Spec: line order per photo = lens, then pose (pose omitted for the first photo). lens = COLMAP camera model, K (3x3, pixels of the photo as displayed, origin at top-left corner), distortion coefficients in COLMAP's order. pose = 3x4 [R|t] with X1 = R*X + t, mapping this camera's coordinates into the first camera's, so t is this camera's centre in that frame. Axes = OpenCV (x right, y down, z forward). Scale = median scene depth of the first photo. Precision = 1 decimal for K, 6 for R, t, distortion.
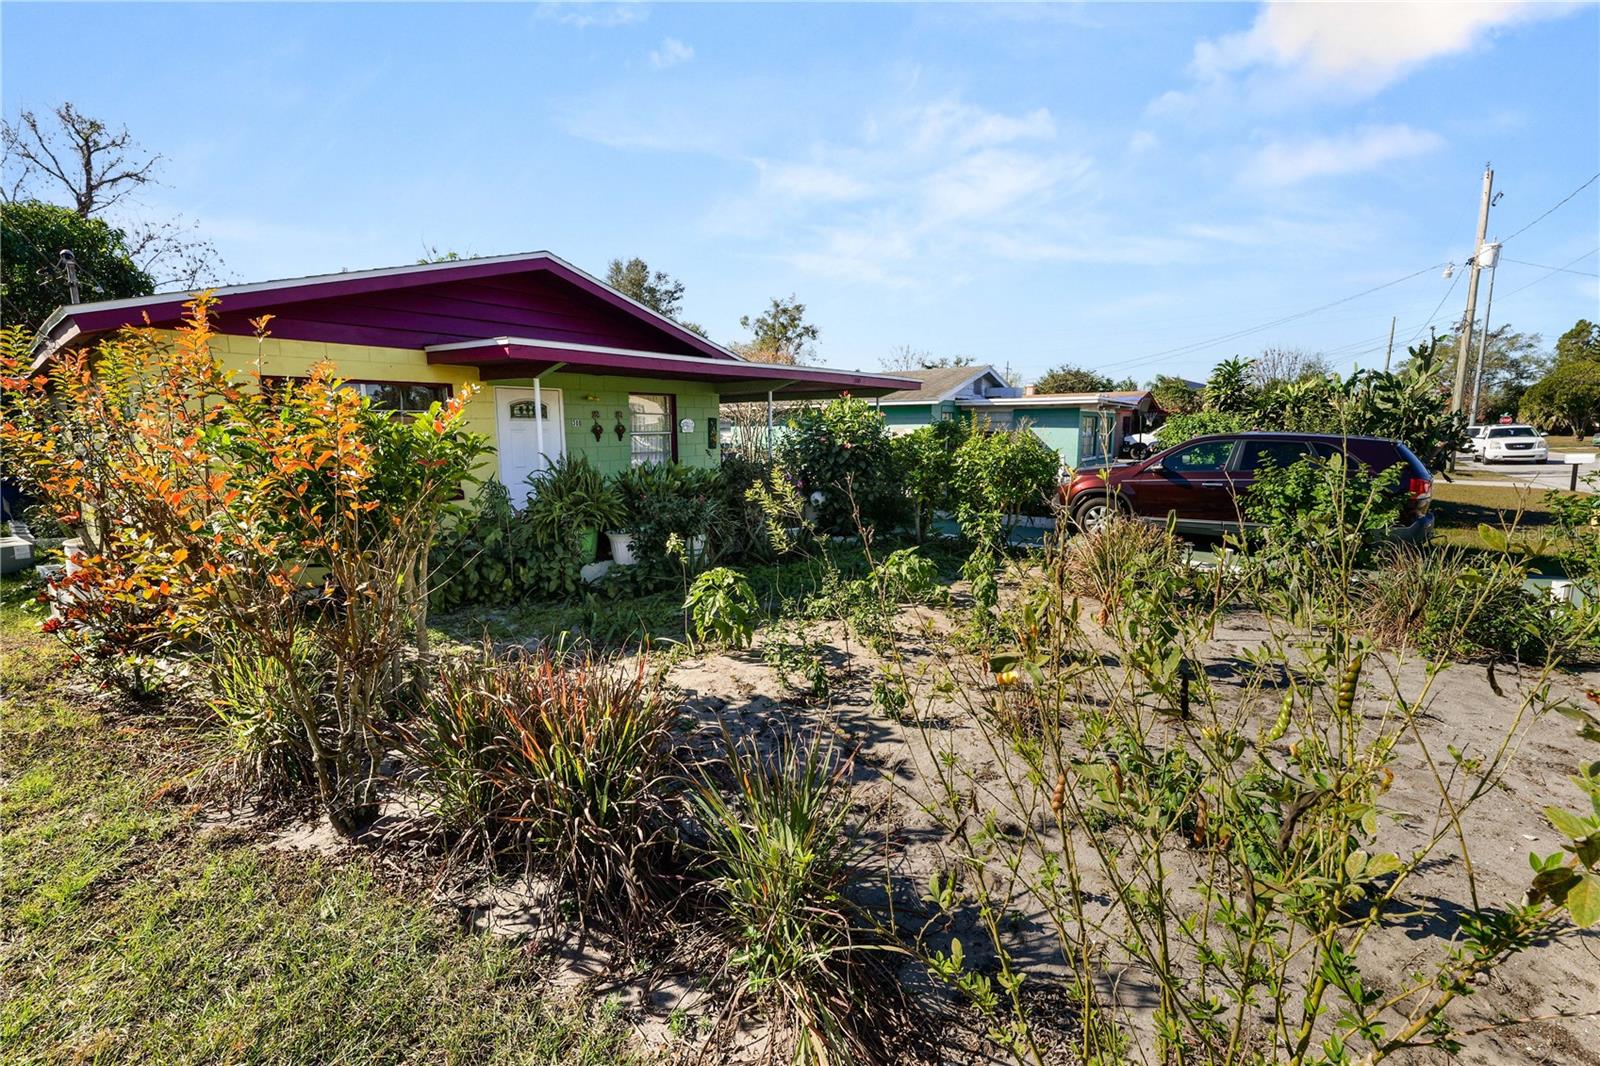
lens RADIAL K [[659.1, 0, 792.9], [0, 659.1, 526.7], [0, 0, 1]] dist [-0.005236, -0.000871]
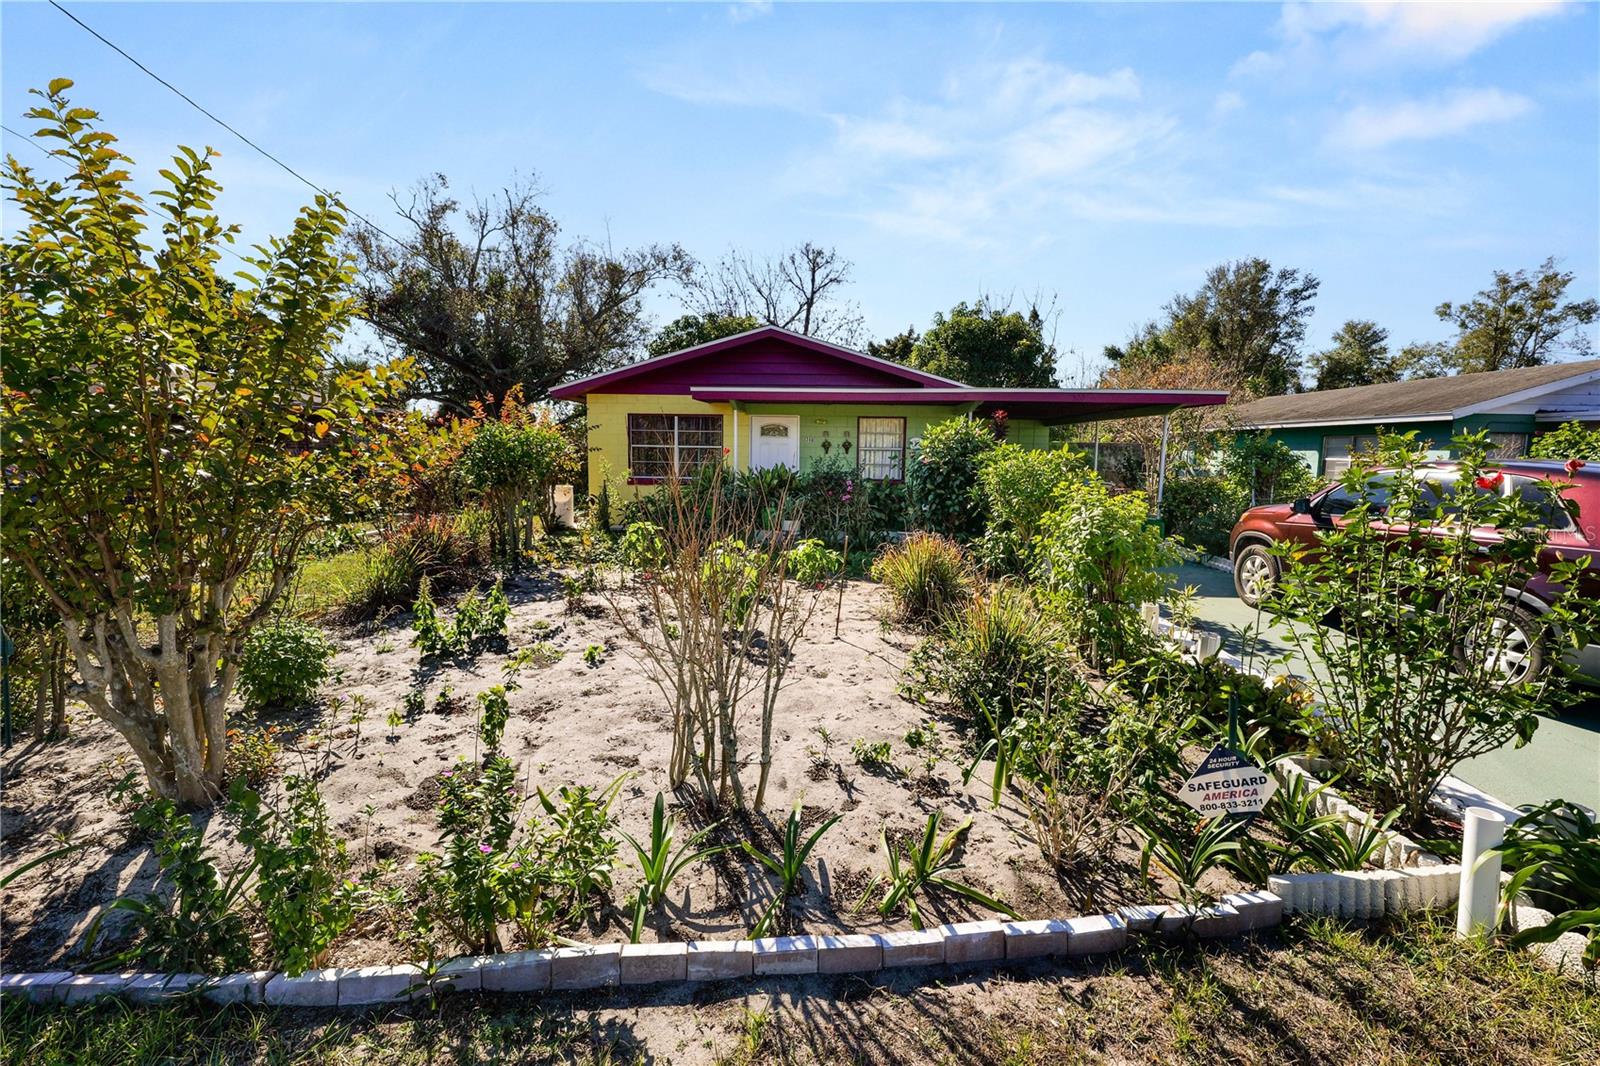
lens RADIAL K [[659.1, 0, 792.9], [0, 659.1, 526.7], [0, 0, 1]] dist [-0.005236, -0.000871]
pose [[0.621318, 0.099365, -0.777233, 0.635967], [-0.128302, 0.991440, 0.024186, -0.004677], [0.772983, 0.084693, 0.628748, 0.100502]]
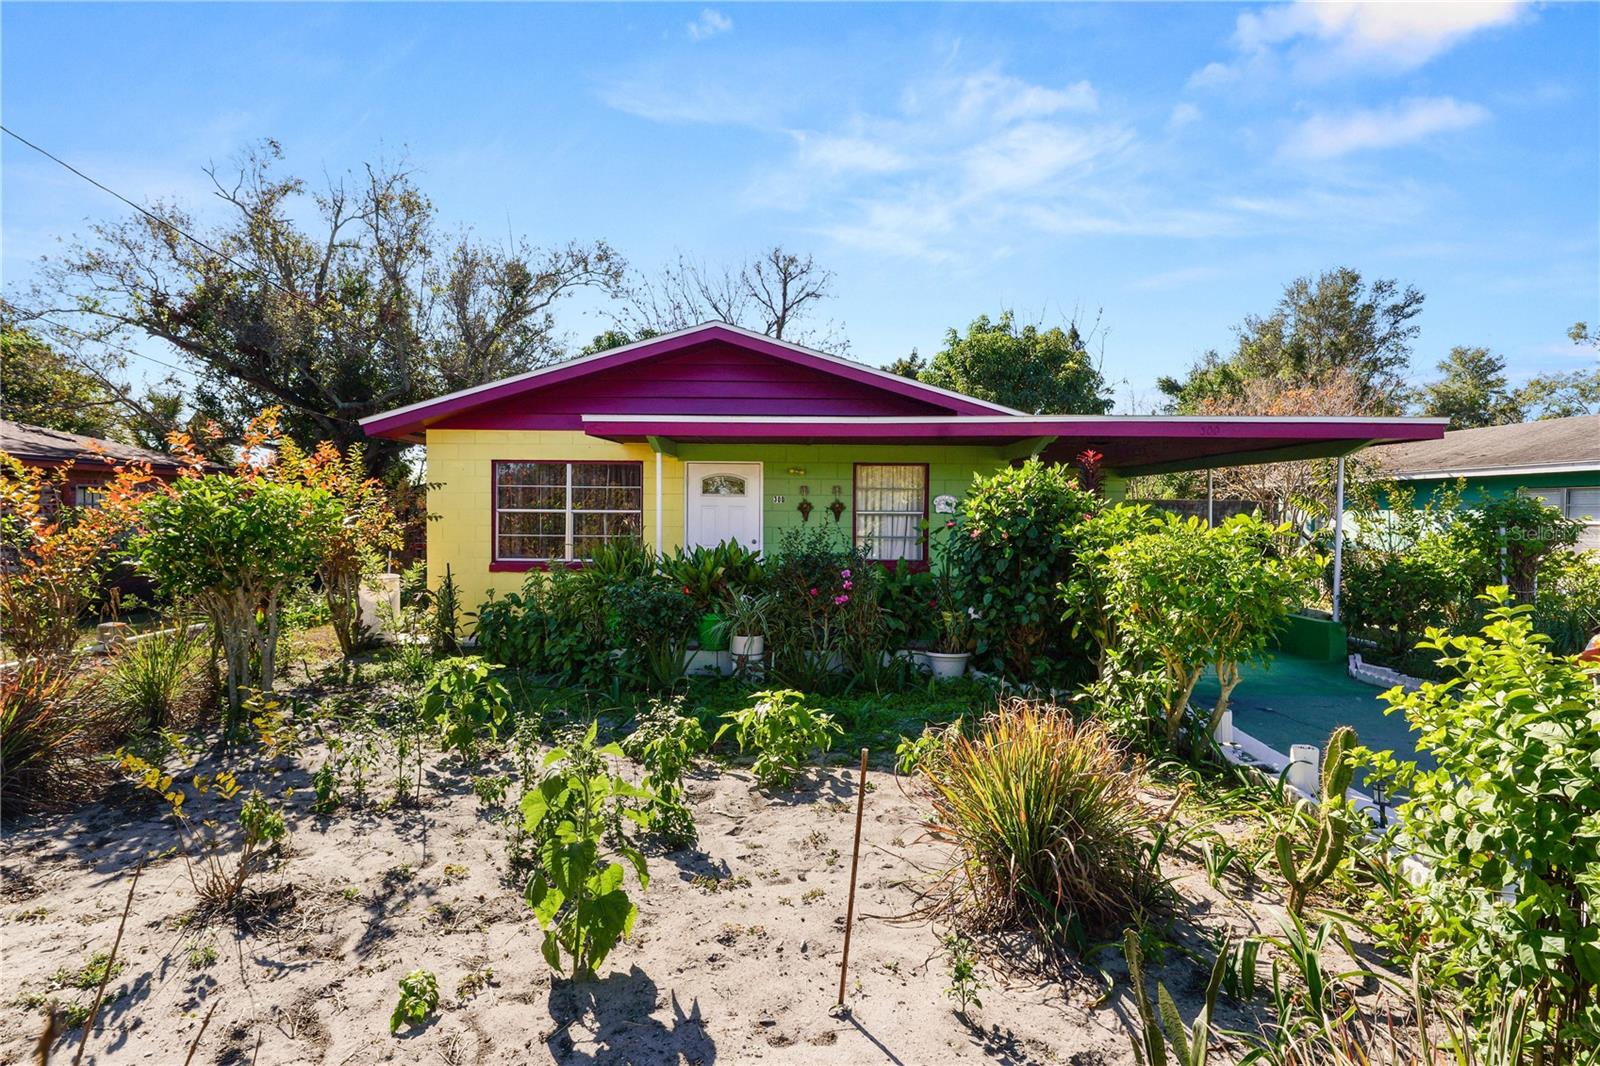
lens RADIAL K [[839.1, 0, 784.7], [0, 839.1, 533.2], [0, 0, 1]] dist [-0.000229, -0.000157]
pose [[0.642860, 0.025665, -0.765554, 0.459871], [-0.119851, 0.990499, -0.067437, -0.032506], [0.756549, 0.135105, 0.639828, 0.250013]]
